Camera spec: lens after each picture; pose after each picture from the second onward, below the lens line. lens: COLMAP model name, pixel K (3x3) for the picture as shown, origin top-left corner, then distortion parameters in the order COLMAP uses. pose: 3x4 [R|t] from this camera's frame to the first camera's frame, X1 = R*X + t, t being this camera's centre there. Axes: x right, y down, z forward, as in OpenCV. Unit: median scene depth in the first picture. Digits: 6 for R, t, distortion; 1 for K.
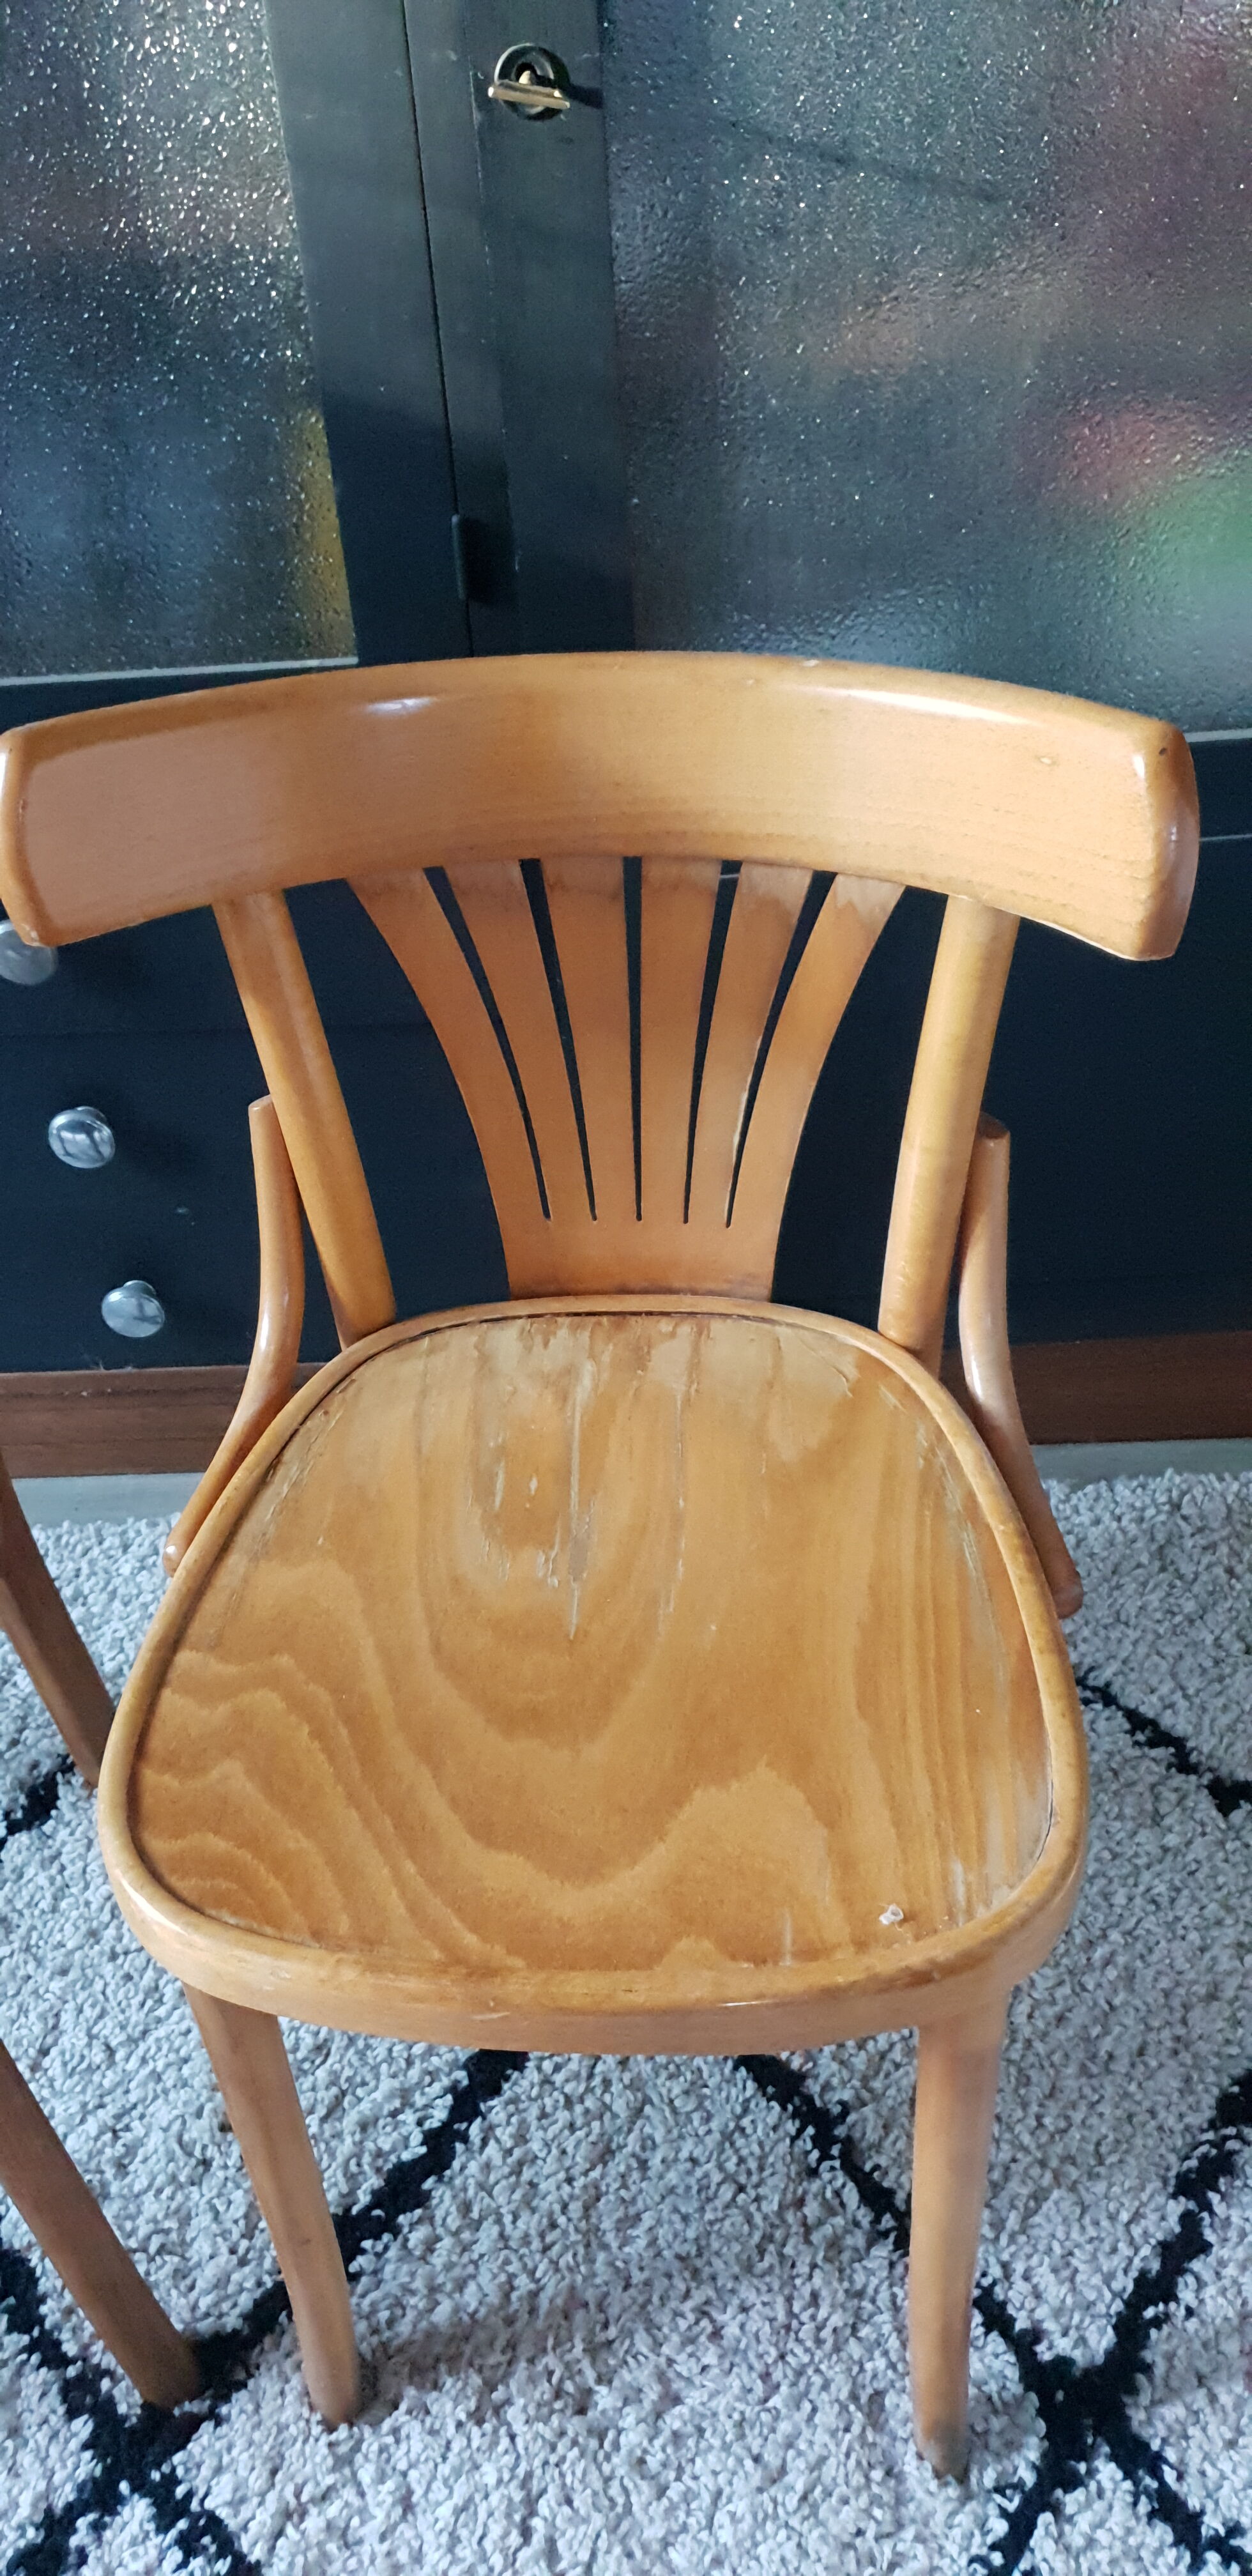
lens RADIAL K [[2027.9, 0, 621.4], [0, 2027.9, 1296.2], [0, 0, 1]] dist [-0.003051, 0.030739]
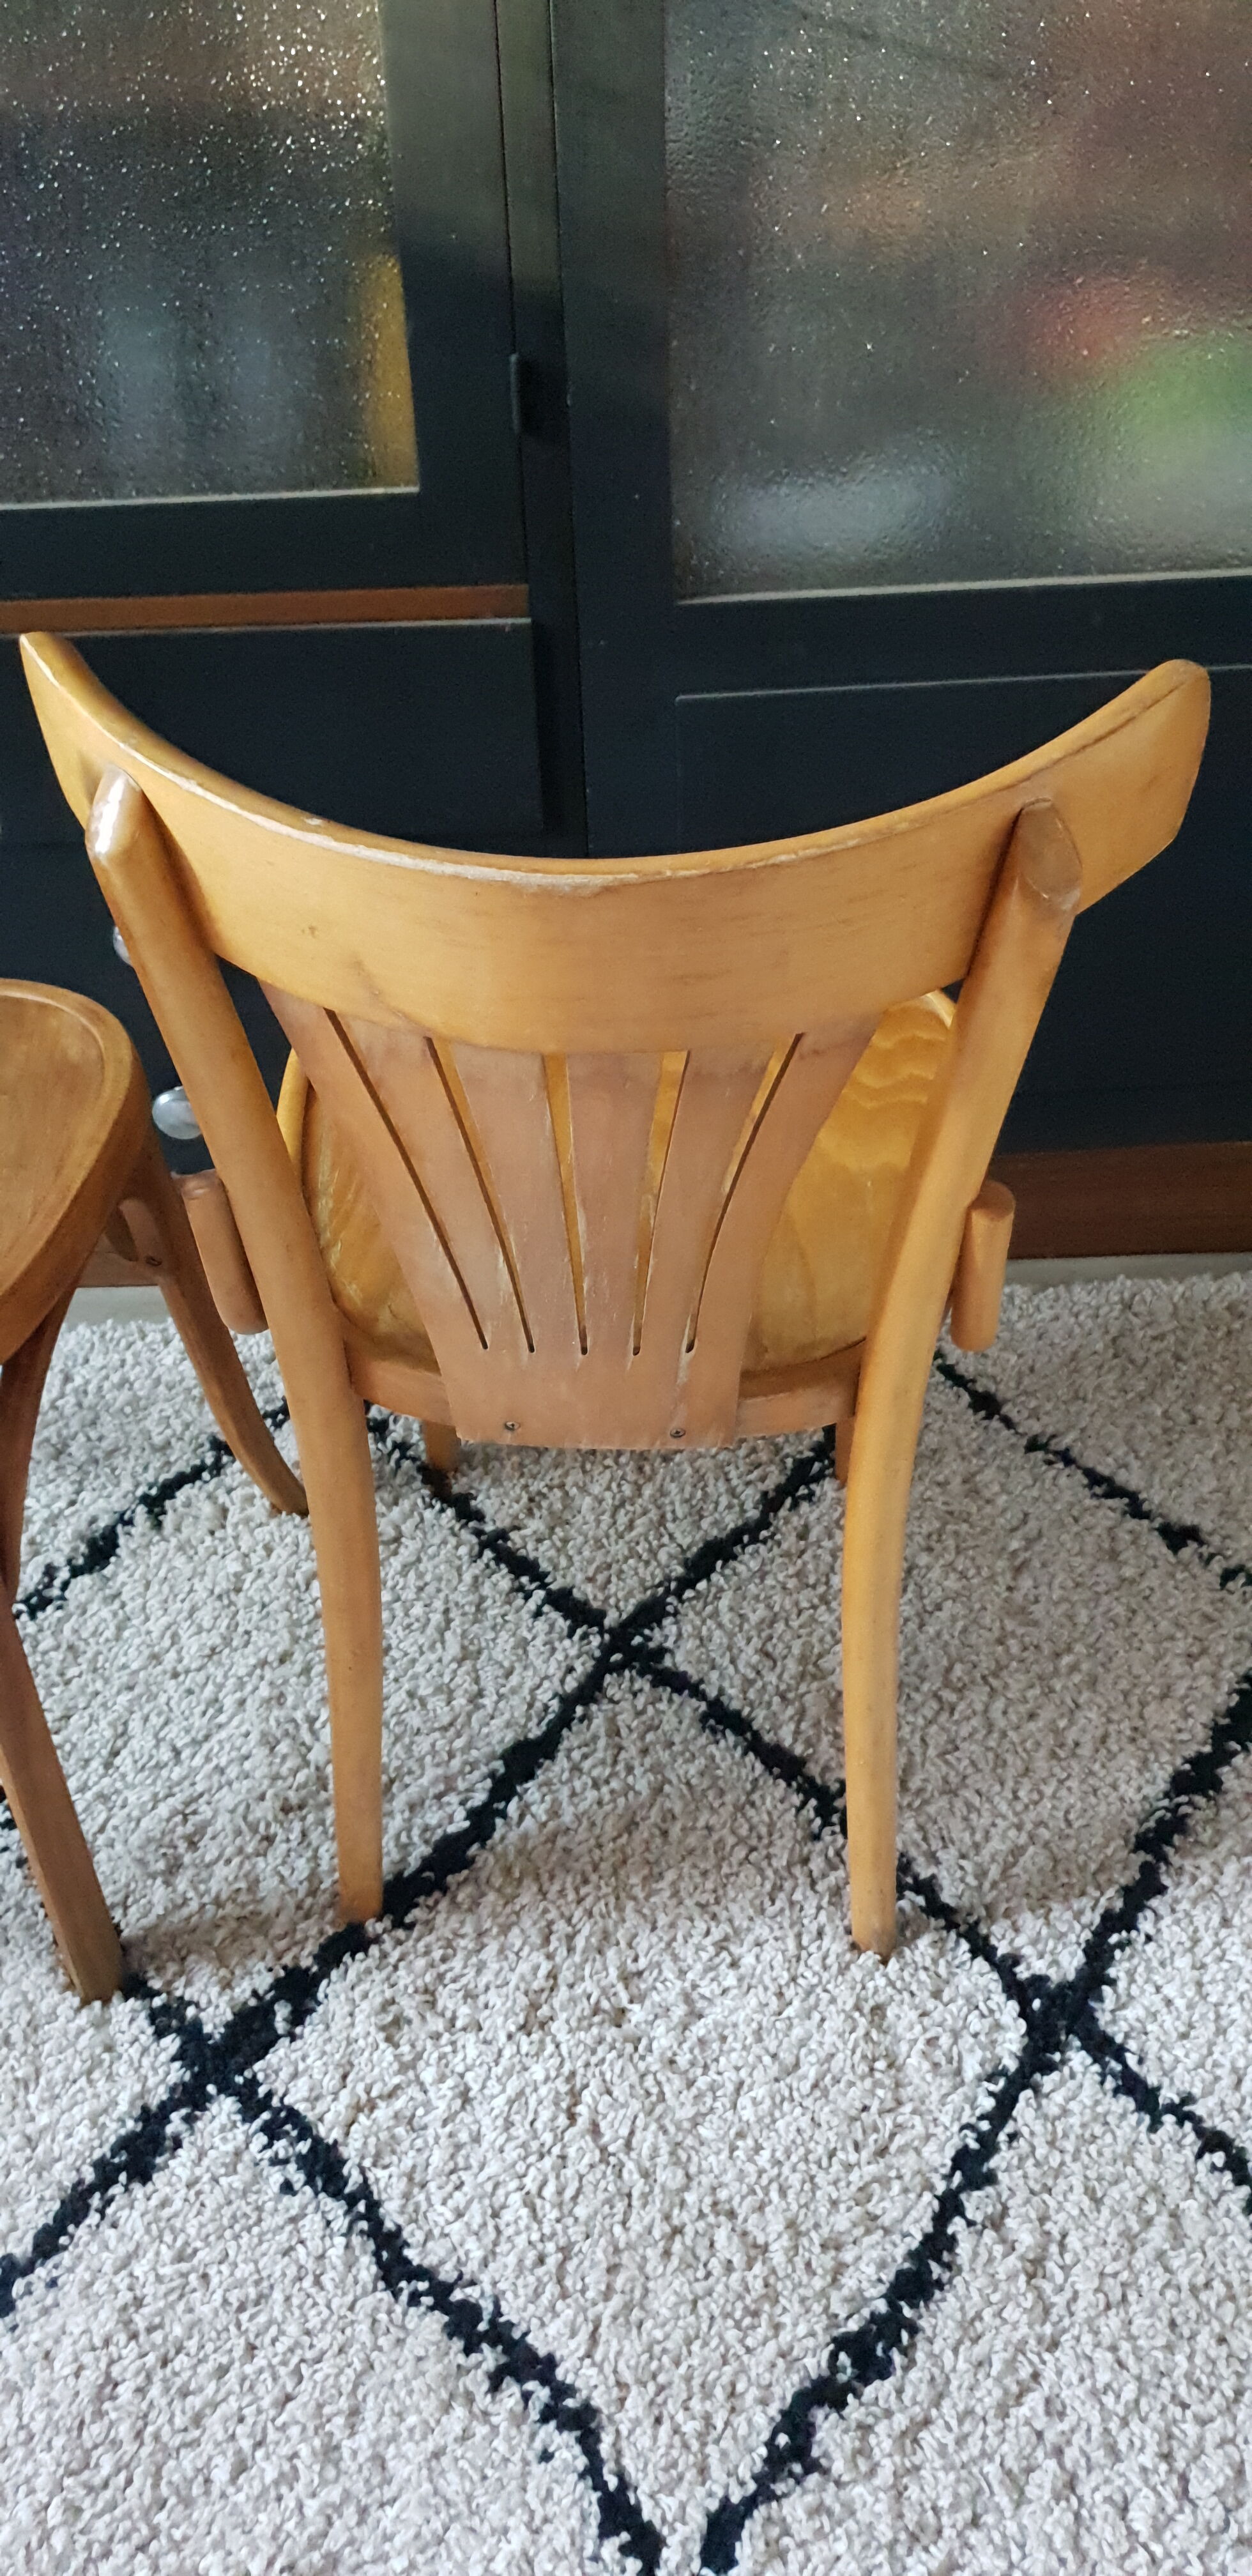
lens RADIAL K [[2027.9, 0, 639.7], [0, 2027.9, 1284.5], [0, 0, 1]] dist [-0.003051, 0.030739]
pose [[0.998857, 0.007334, 0.047230, -0.065321], [-0.006859, 0.999924, -0.010199, 0.153270], [-0.047301, 0.009863, 0.998832, -0.135010]]
